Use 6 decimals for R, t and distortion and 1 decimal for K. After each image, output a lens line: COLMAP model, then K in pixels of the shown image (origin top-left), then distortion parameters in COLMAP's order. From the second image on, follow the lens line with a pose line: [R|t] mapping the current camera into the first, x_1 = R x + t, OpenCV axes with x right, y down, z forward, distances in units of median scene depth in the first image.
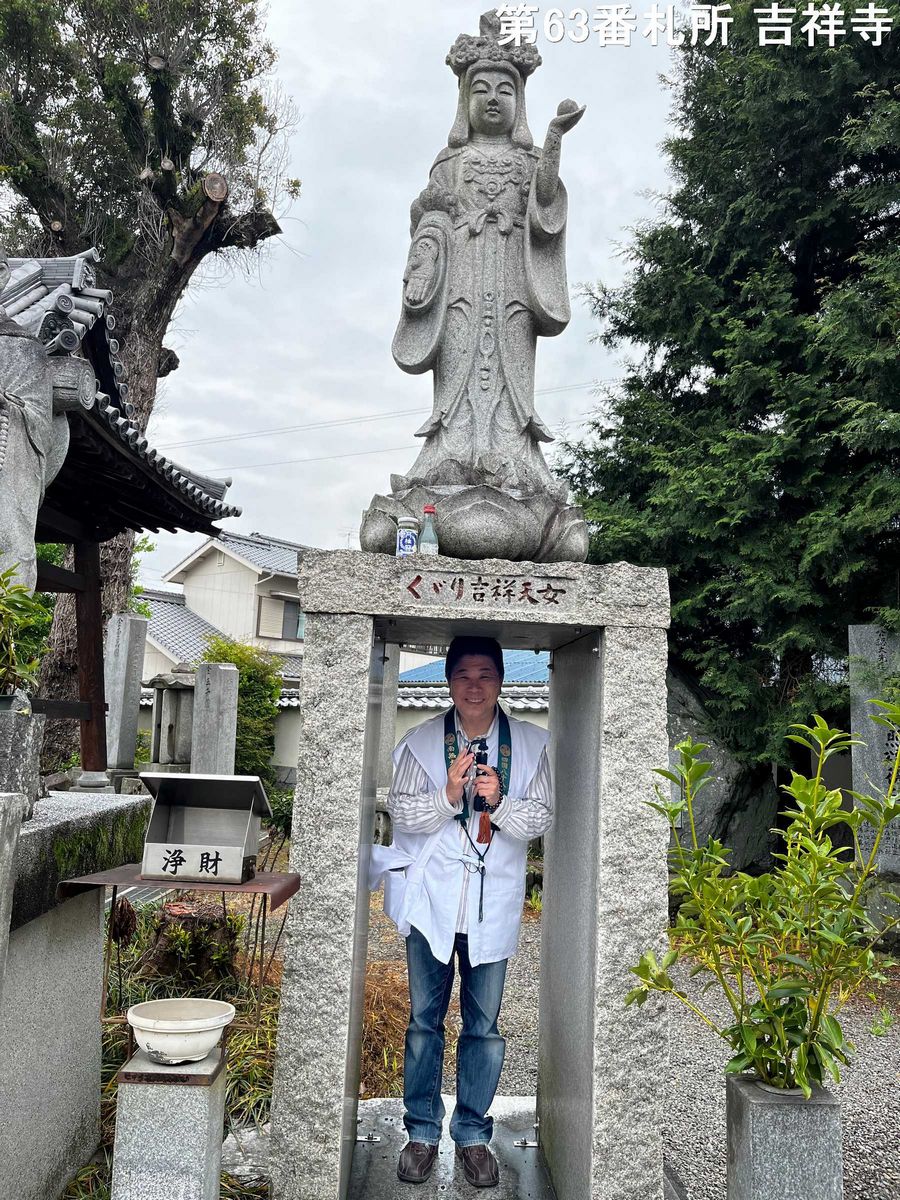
lens RADIAL K [[925.7, 0, 441.5], [0, 925.7, 595.6], [0, 0, 1]] dist [0.047319, -0.003510]
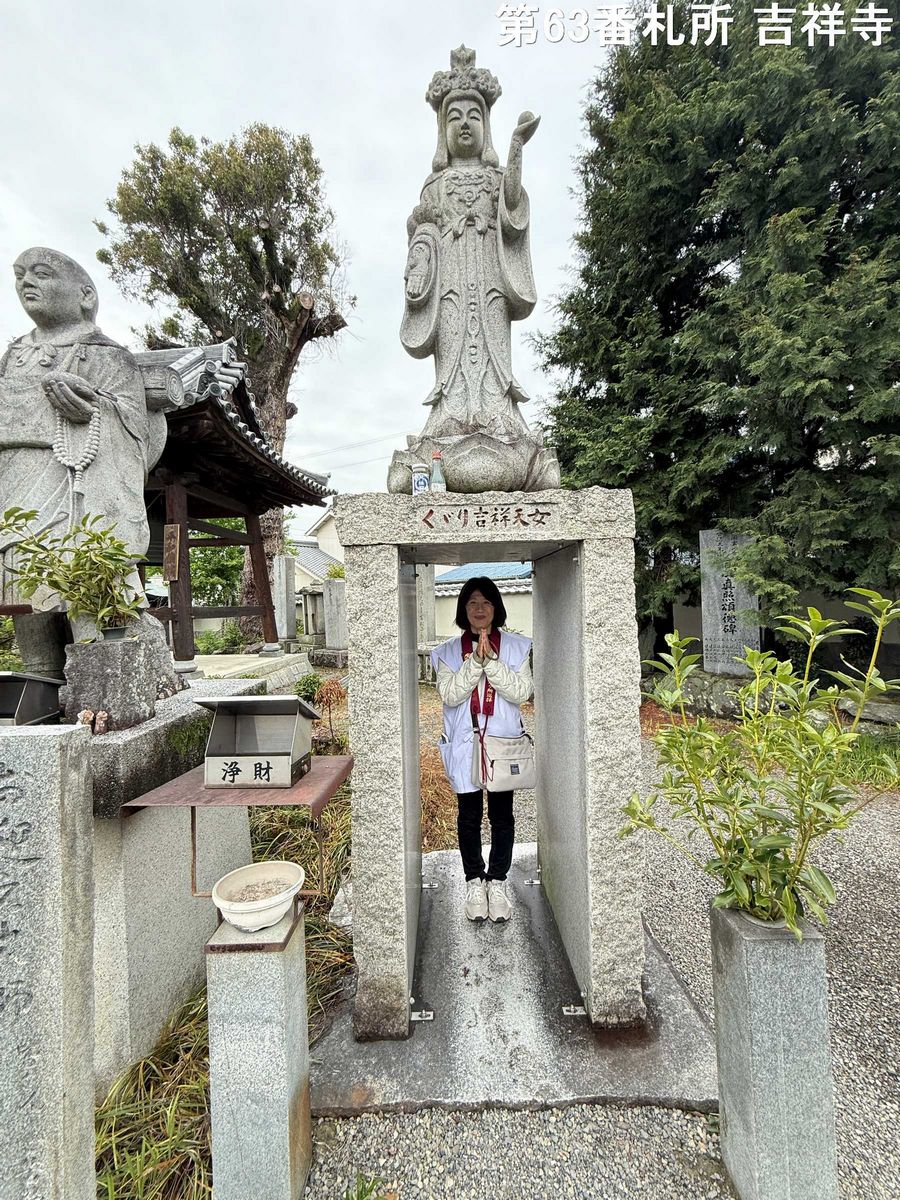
lens RADIAL K [[483.4, 0, 448.4], [0, 483.4, 599.1], [0, 0, 1]] dist [0.003340, 0.000207]
pose [[0.997249, -0.069640, -0.025403, 0.005222], [0.072426, 0.988378, 0.133655, 0.009719], [0.015800, -0.135127, 0.990702, 0.281212]]
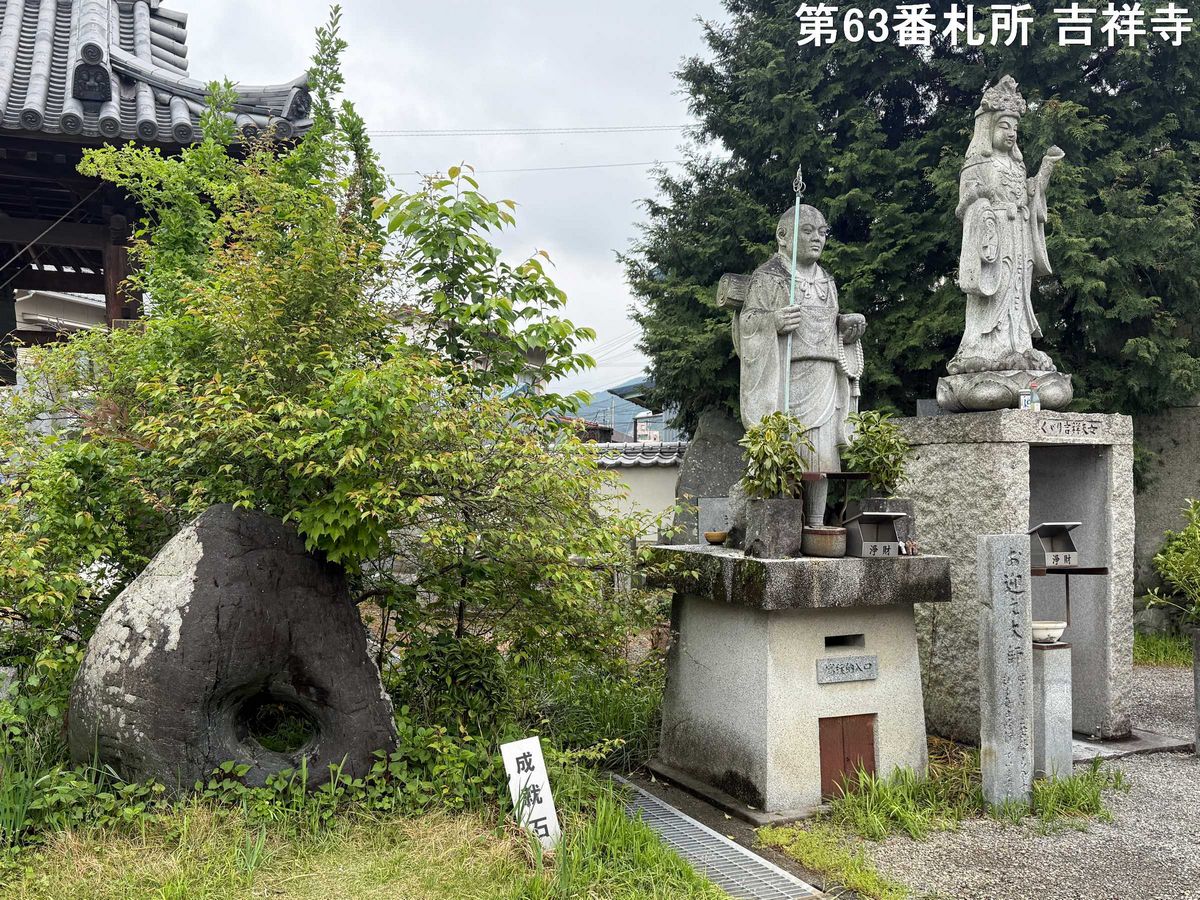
lens RADIAL K [[1134.2, 0, 600.0], [0, 1134.2, 450.0], [0, 0, 1]] dist [0.156860, -0.302157]
pose [[0.899166, -0.028928, 0.436650, -1.626930], [-0.027171, 0.992197, 0.121684, -0.195597], [-0.436763, -0.121279, 0.891364, -0.662256]]
